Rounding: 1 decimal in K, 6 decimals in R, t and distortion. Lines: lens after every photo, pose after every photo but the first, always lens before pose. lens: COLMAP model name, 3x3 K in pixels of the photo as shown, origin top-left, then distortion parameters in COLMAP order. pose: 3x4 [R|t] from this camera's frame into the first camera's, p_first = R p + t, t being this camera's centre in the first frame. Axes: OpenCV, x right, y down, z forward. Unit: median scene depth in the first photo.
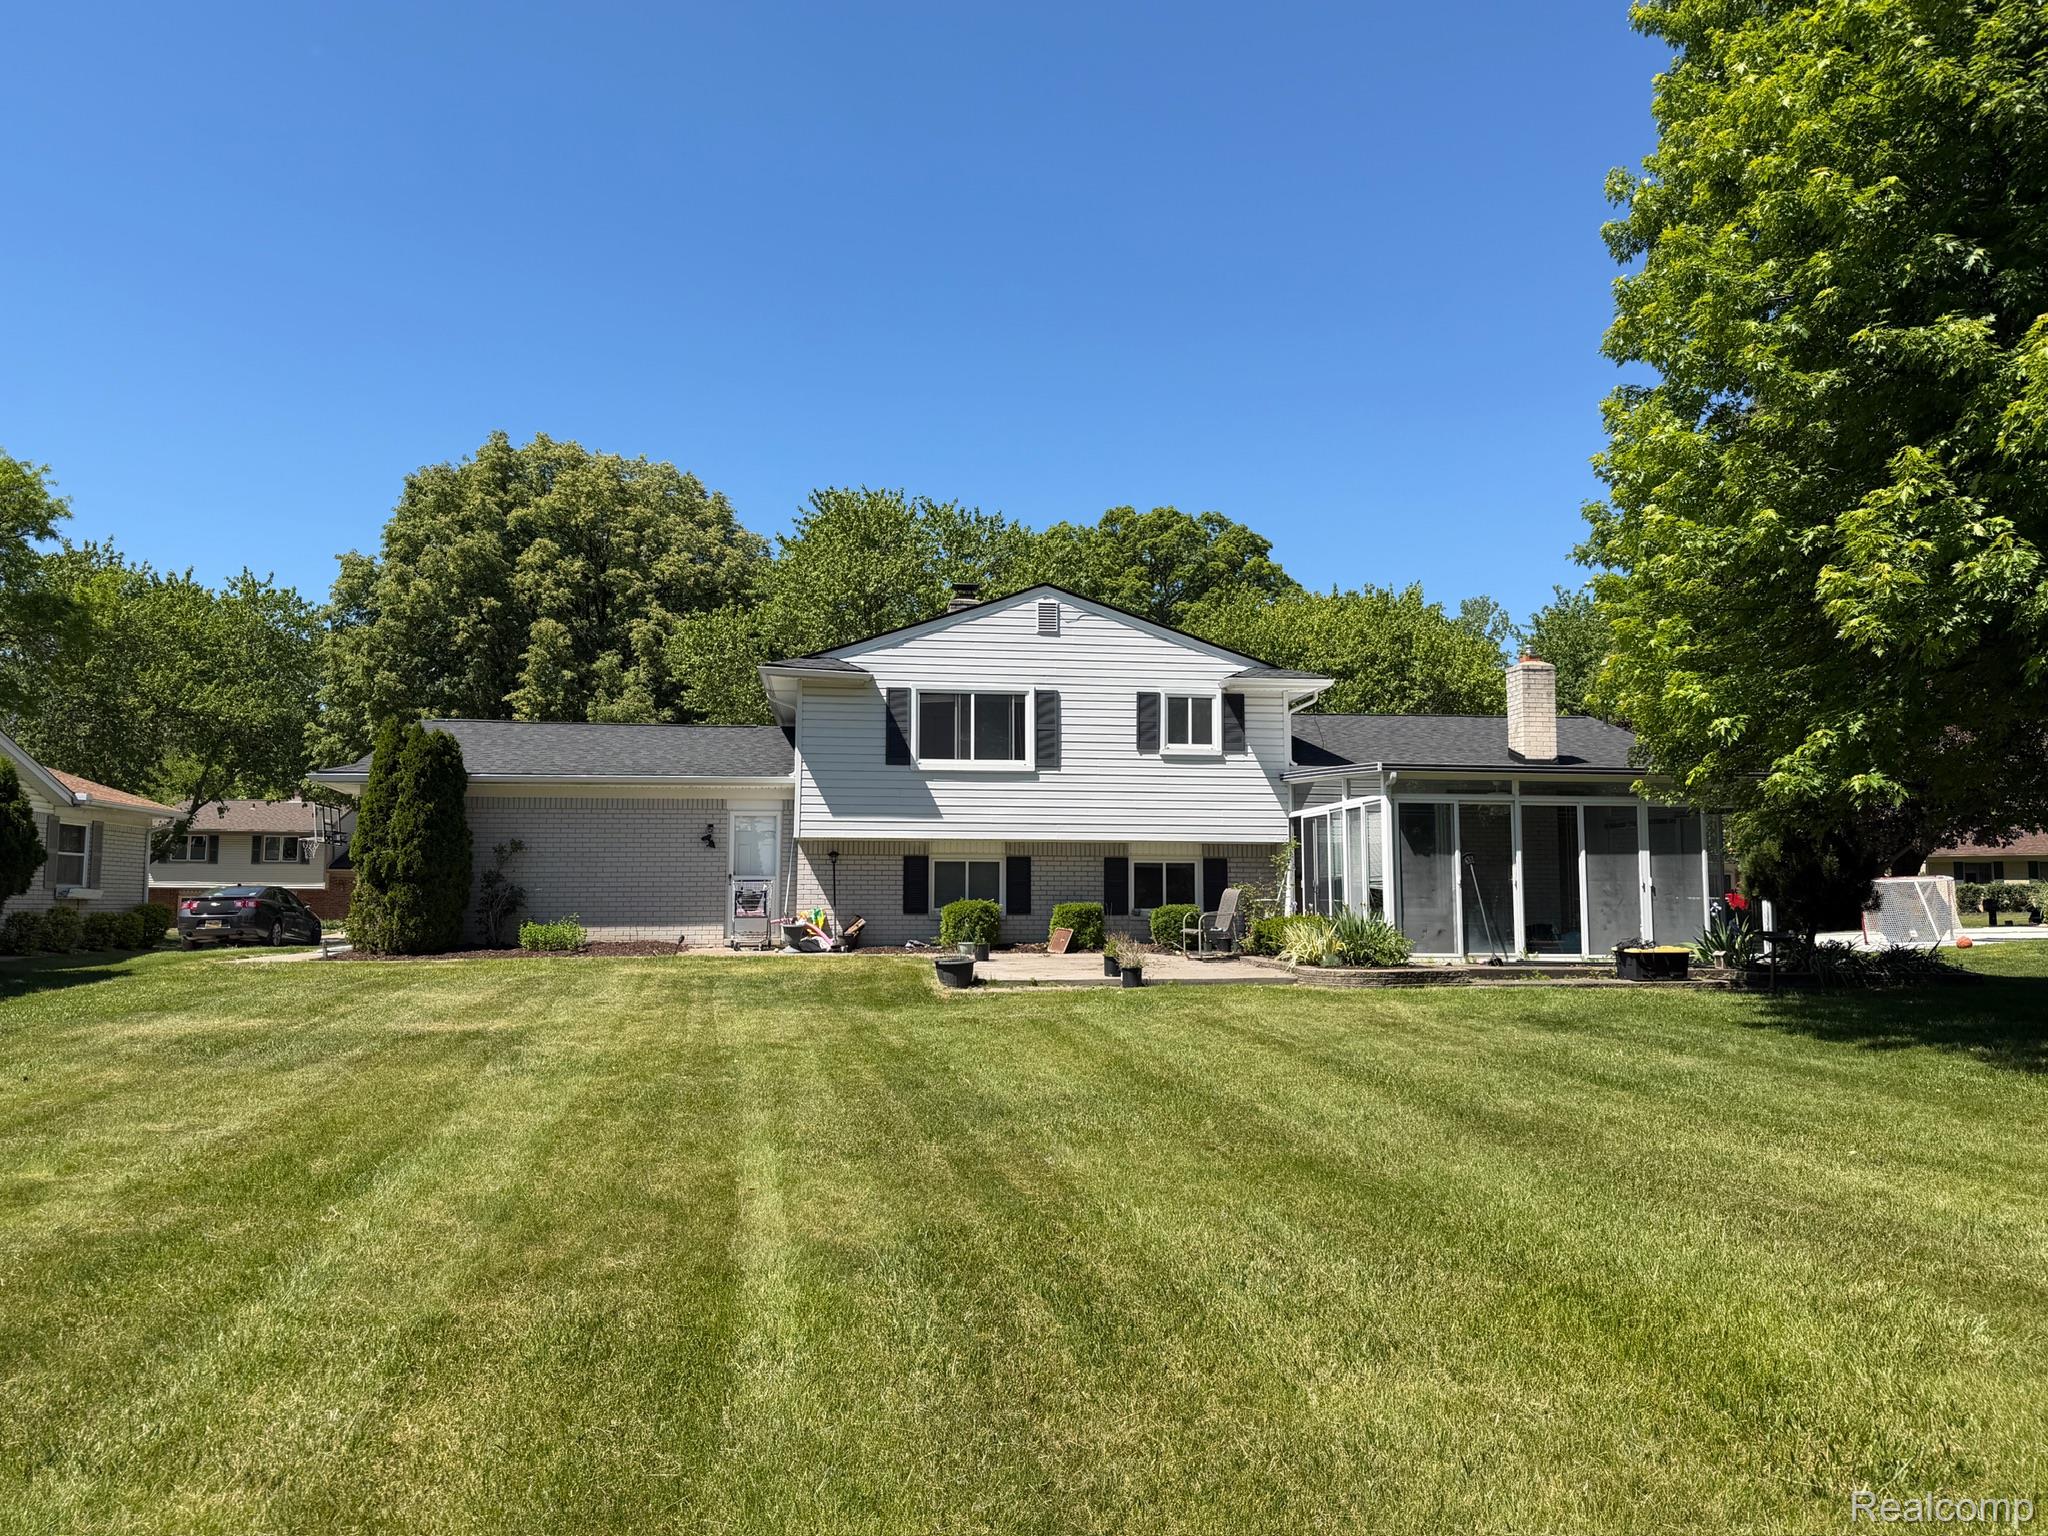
lens RADIAL K [[1458.2, 0, 1029.7], [0, 1458.2, 759.6], [0, 0, 1]] dist [0.078081, -0.078384]
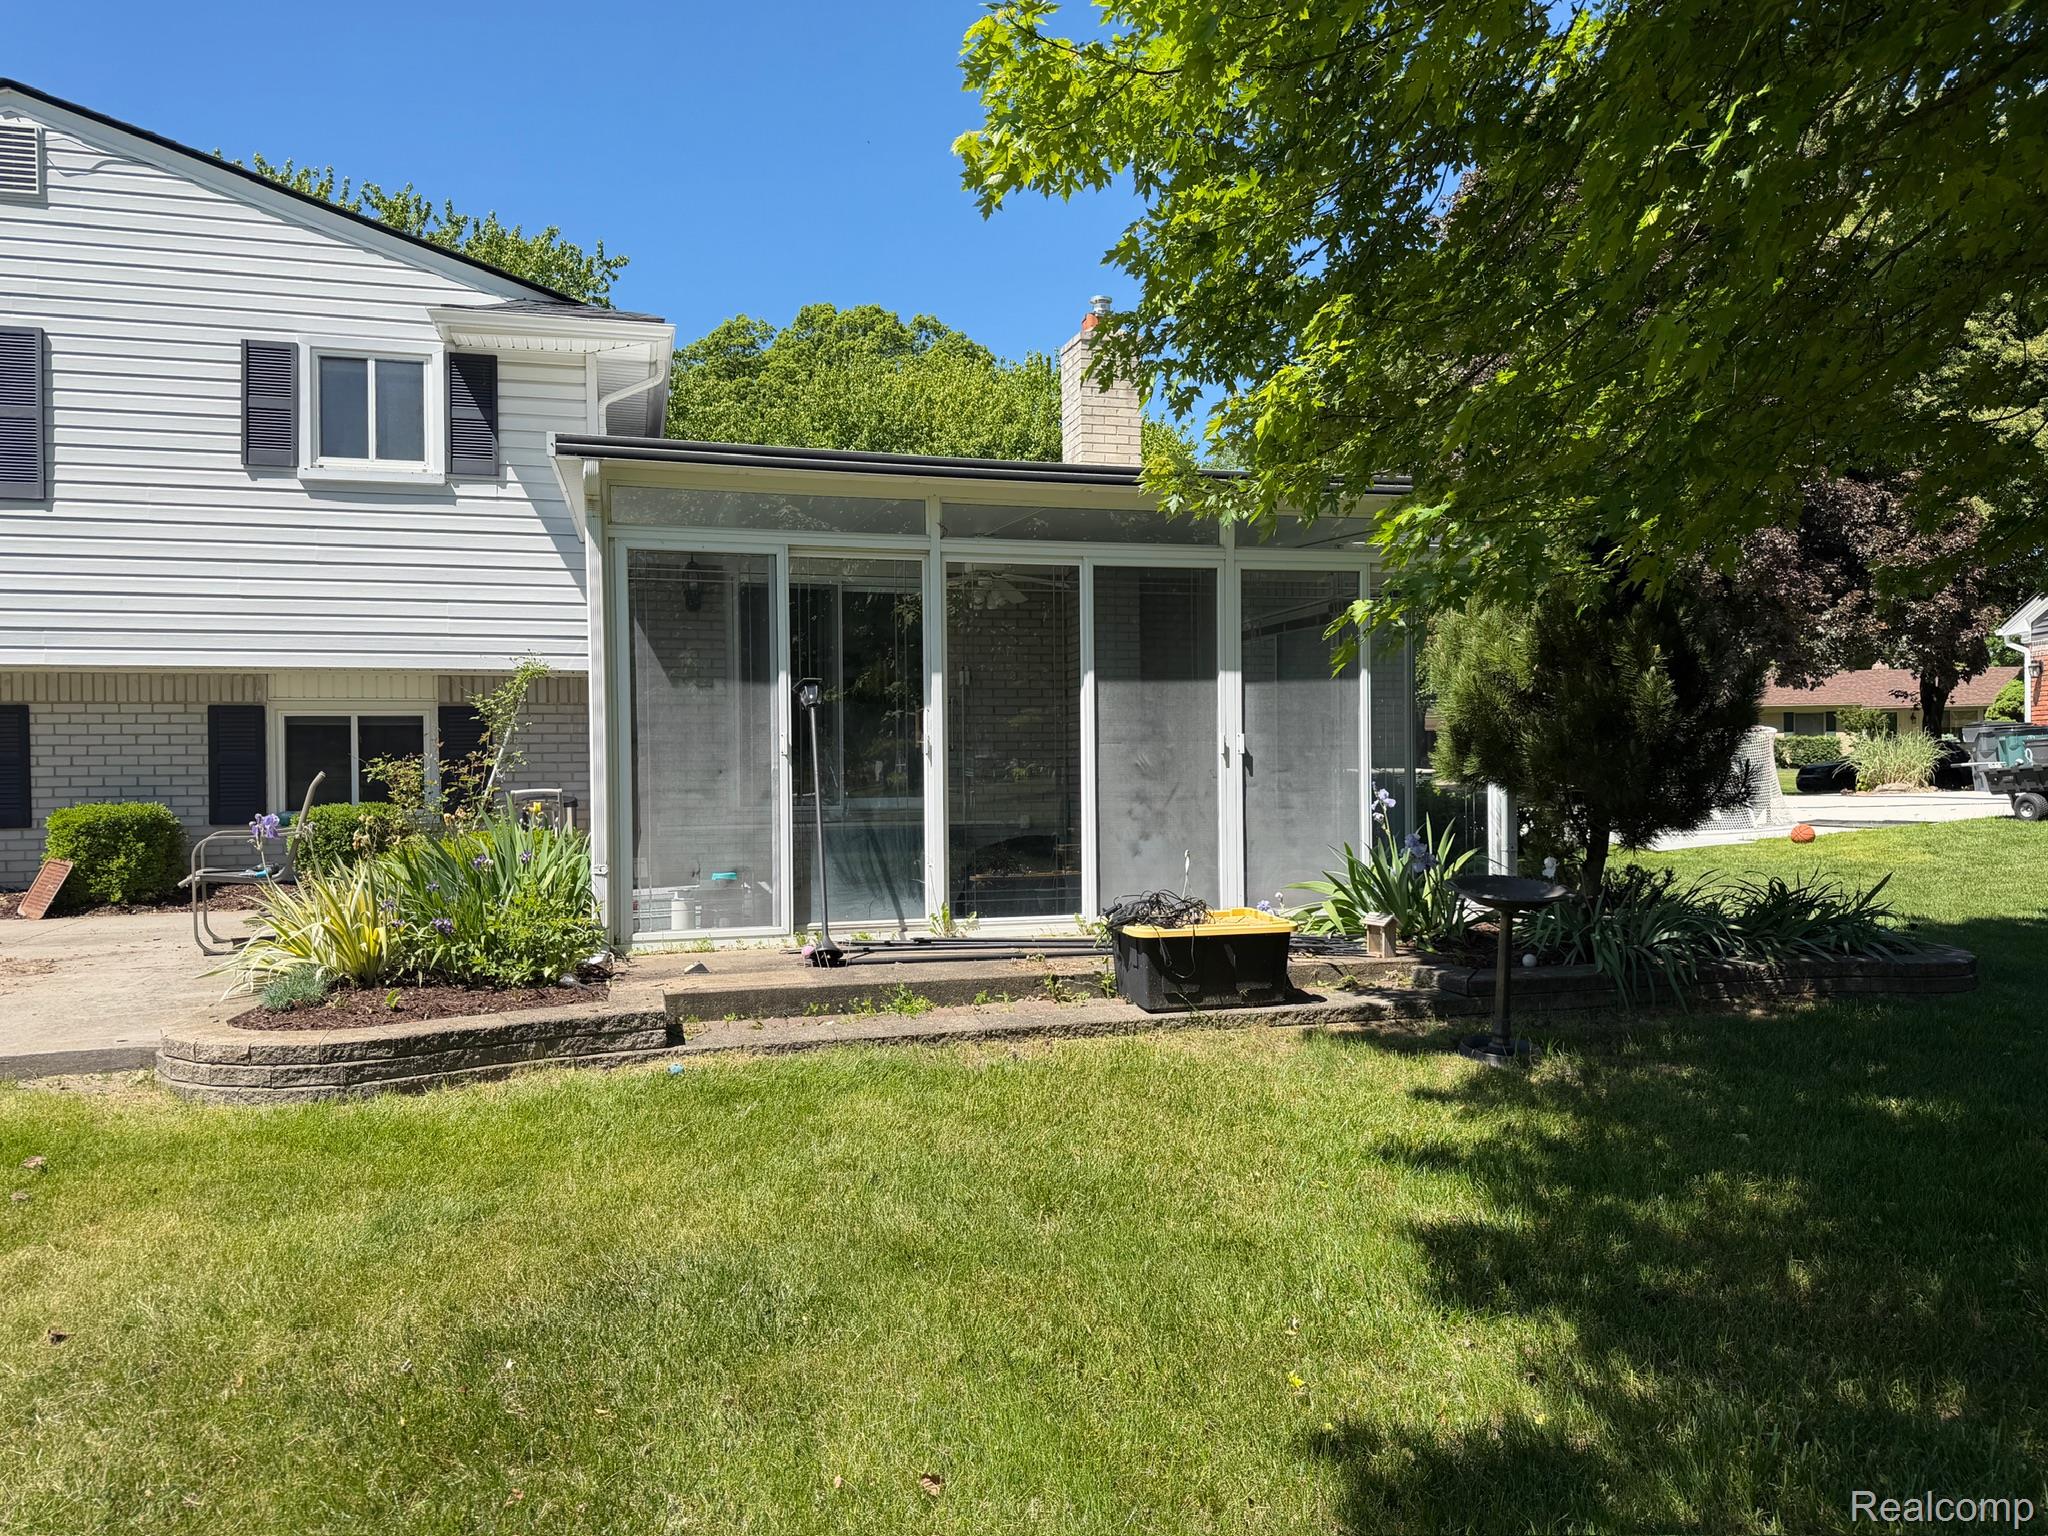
lens RADIAL K [[1458.2, 0, 1029.7], [0, 1458.2, 764.5], [0, 0, 1]] dist [0.078081, -0.078384]
pose [[0.989927, -0.011283, 0.141131, 0.301204], [-0.002346, 0.995375, 0.096039, 0.048788], [-0.141562, -0.095403, 0.985321, 0.594871]]
